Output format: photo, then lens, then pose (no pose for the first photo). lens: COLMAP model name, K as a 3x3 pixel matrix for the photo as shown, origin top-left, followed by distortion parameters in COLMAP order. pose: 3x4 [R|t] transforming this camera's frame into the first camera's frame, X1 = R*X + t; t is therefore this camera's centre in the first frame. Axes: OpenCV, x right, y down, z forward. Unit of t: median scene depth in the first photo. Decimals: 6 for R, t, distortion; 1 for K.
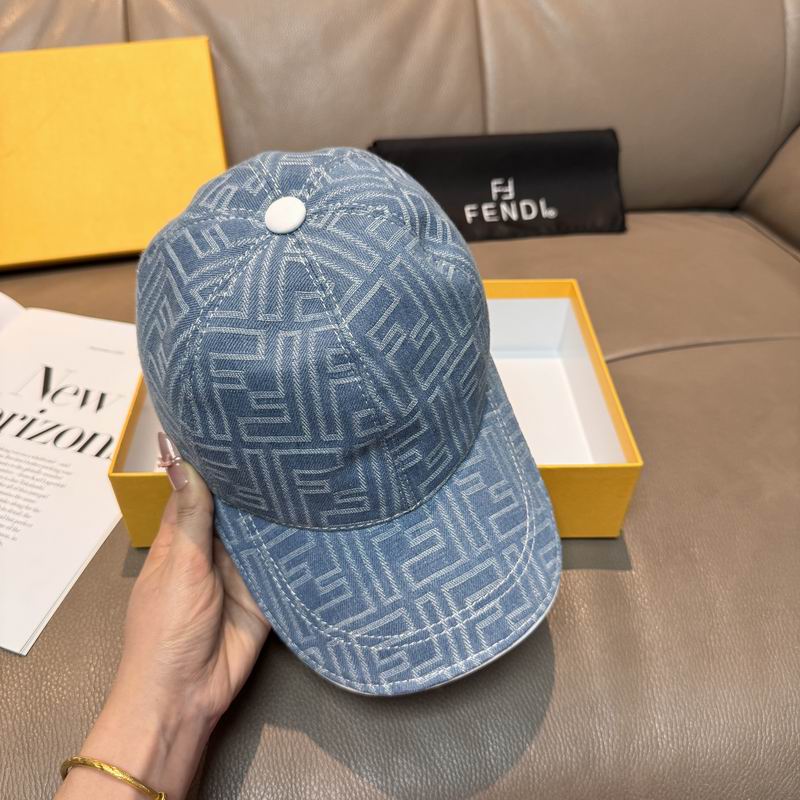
lens RADIAL K [[744.2, 0, 399.8], [0, 744.2, 399.2], [0, 0, 1]] dist [-0.040969, 0.000000]
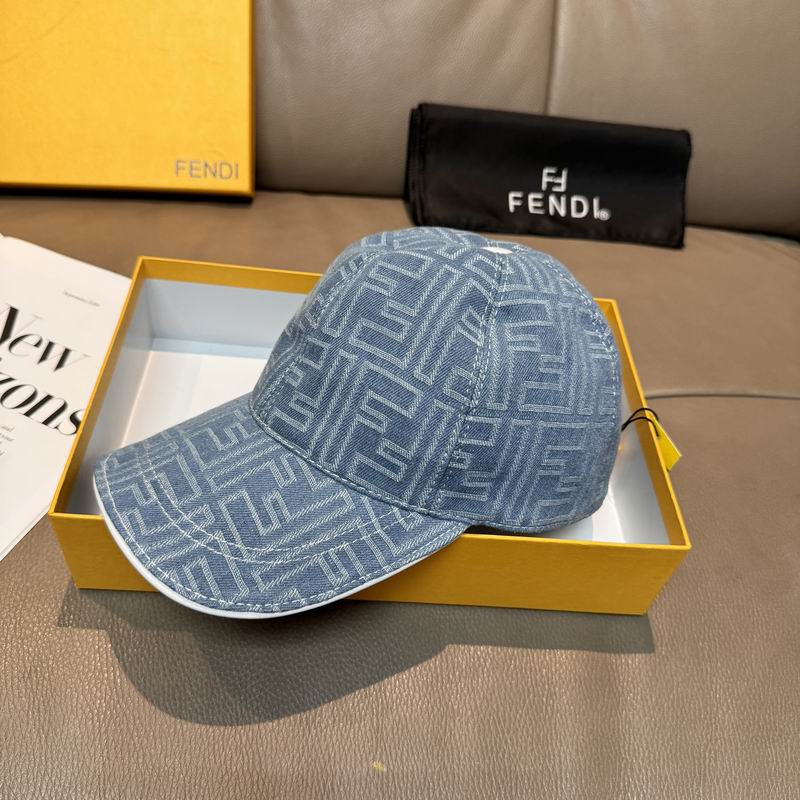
lens RADIAL K [[744.2, 0, 399.8], [0, 744.2, 396.2], [0, 0, 1]] dist [-0.040969, 0.000000]
pose [[0.987523, 0.156639, -0.016229, 0.011683], [-0.155523, 0.986259, 0.055723, -0.051629], [0.024735, -0.052504, 0.998314, 0.102723]]
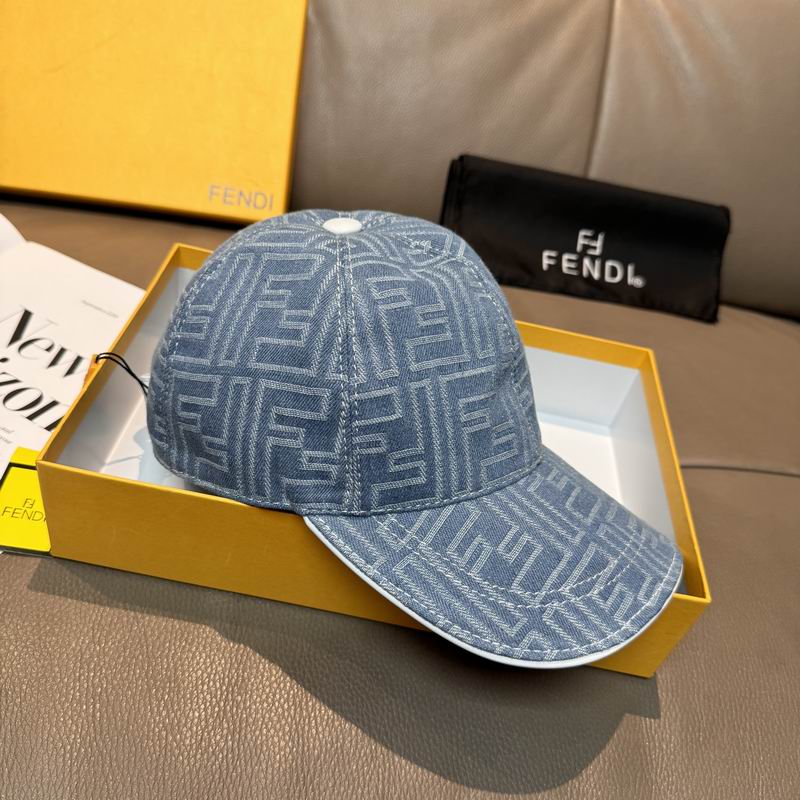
lens RADIAL K [[744.2, 0, 392.3], [0, 744.2, 401.8], [0, 0, 1]] dist [-0.040969, 0.000000]
pose [[0.969405, 0.243526, -0.030806, -0.016383], [-0.244612, 0.968854, -0.038552, -0.010681], [0.020458, 0.044908, 0.998782, 0.141871]]
